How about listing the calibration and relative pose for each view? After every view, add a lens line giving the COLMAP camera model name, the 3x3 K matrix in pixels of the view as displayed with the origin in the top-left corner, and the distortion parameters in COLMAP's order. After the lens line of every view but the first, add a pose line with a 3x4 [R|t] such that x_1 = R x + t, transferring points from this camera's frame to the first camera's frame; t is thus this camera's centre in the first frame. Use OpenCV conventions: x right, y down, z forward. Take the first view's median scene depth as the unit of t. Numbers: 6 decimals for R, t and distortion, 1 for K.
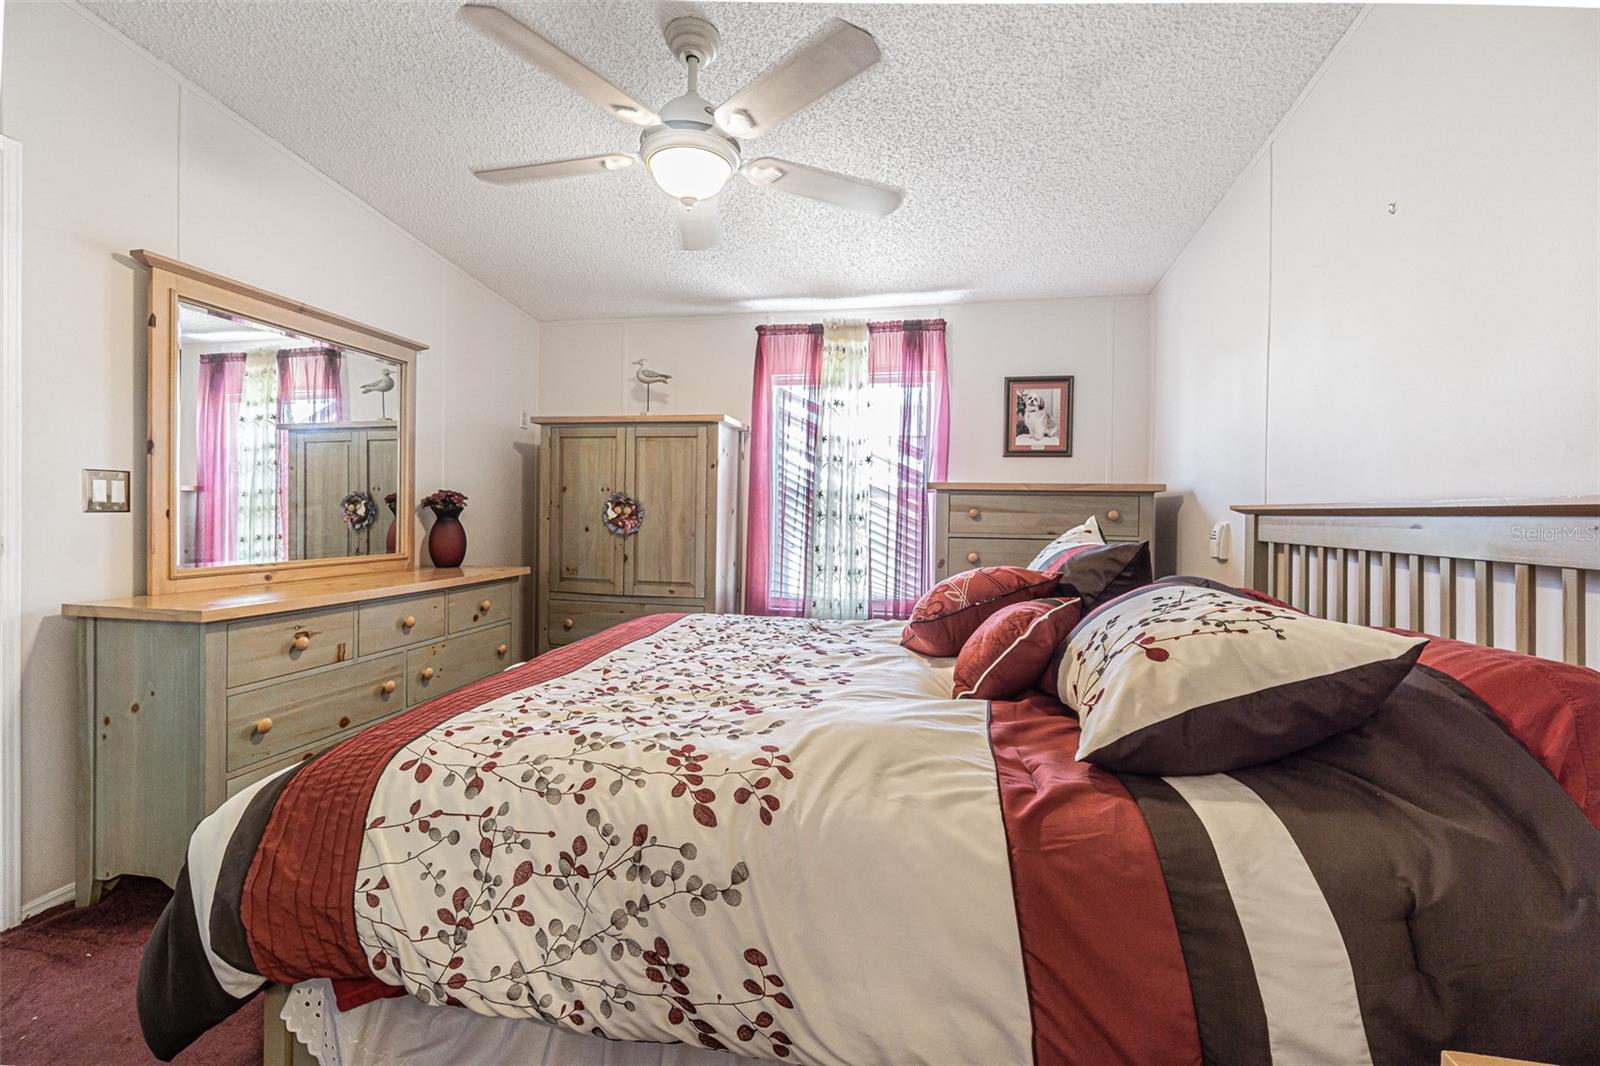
lens RADIAL K [[701.4, 0, 792.1], [0, 701.4, 509.6], [0, 0, 1]] dist [-0.009393, 0.000198]
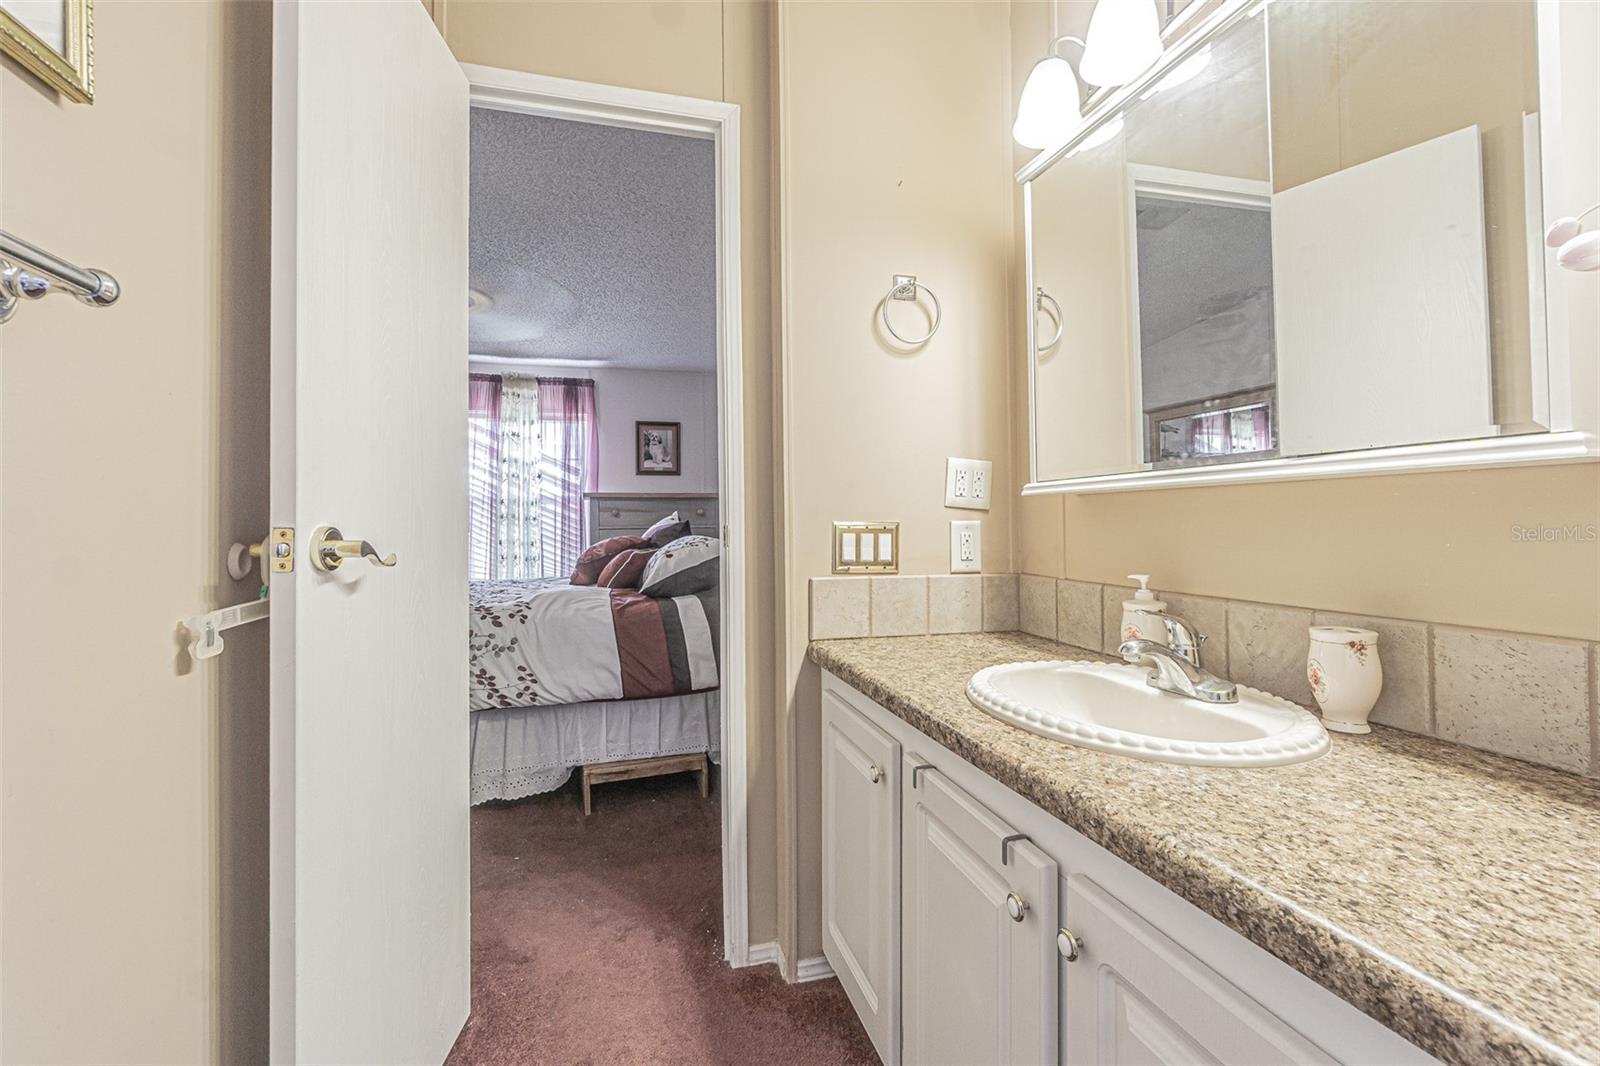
lens RADIAL K [[701.4, 0, 788.6], [0, 701.4, 522.2], [0, 0, 1]] dist [-0.009393, 0.000198]
pose [[0.890259, -0.024662, 0.454787, -0.085643], [0.022319, 0.999696, 0.010520, 0.015646], [-0.454908, 0.000785, 0.890538, -0.459386]]
